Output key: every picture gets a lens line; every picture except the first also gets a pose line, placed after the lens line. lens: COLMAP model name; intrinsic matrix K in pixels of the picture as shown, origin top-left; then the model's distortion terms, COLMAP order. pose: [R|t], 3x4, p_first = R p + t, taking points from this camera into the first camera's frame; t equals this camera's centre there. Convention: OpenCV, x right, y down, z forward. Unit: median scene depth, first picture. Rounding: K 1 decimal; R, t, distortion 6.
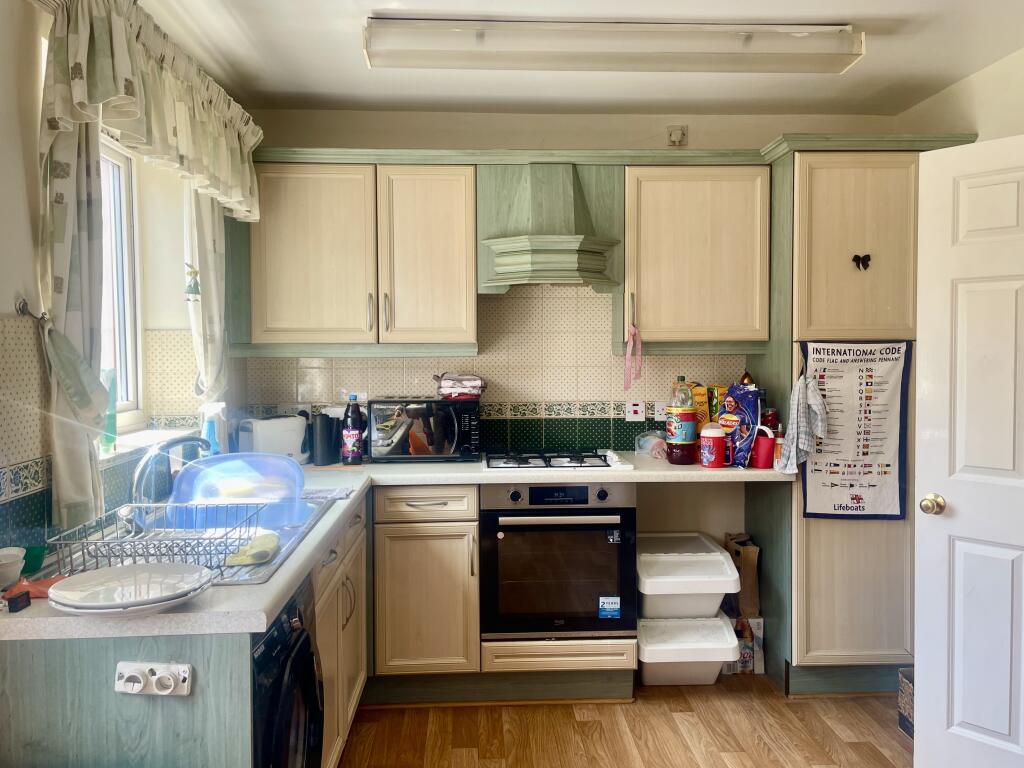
lens RADIAL K [[864.5, 0, 512.0], [0, 864.5, 384.0], [0, 0, 1]] dist [0.001611, -0.000154]
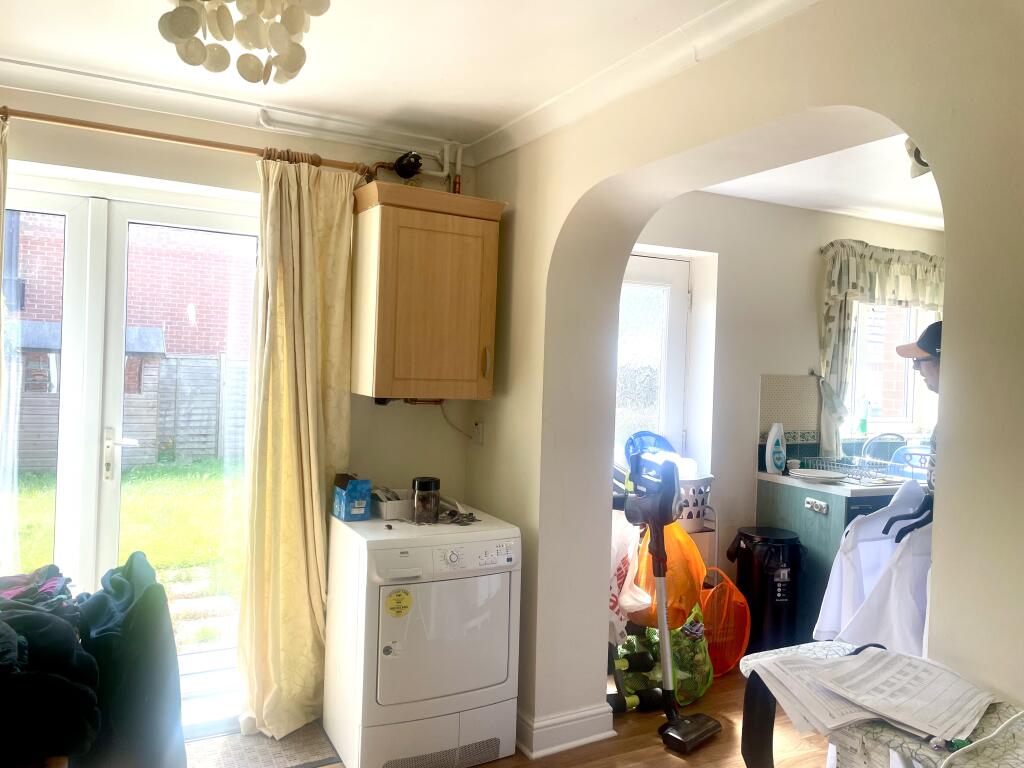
lens RADIAL K [[770.6, 0, 513.1], [0, 770.6, 362.4], [0, 0, 1]] dist [0.000196, -0.000009]
pose [[0.422884, 0.019852, -0.905966, 1.152141], [-0.072679, 0.997282, -0.012072, -0.024221], [0.903265, 0.070950, 0.423177, -0.808170]]
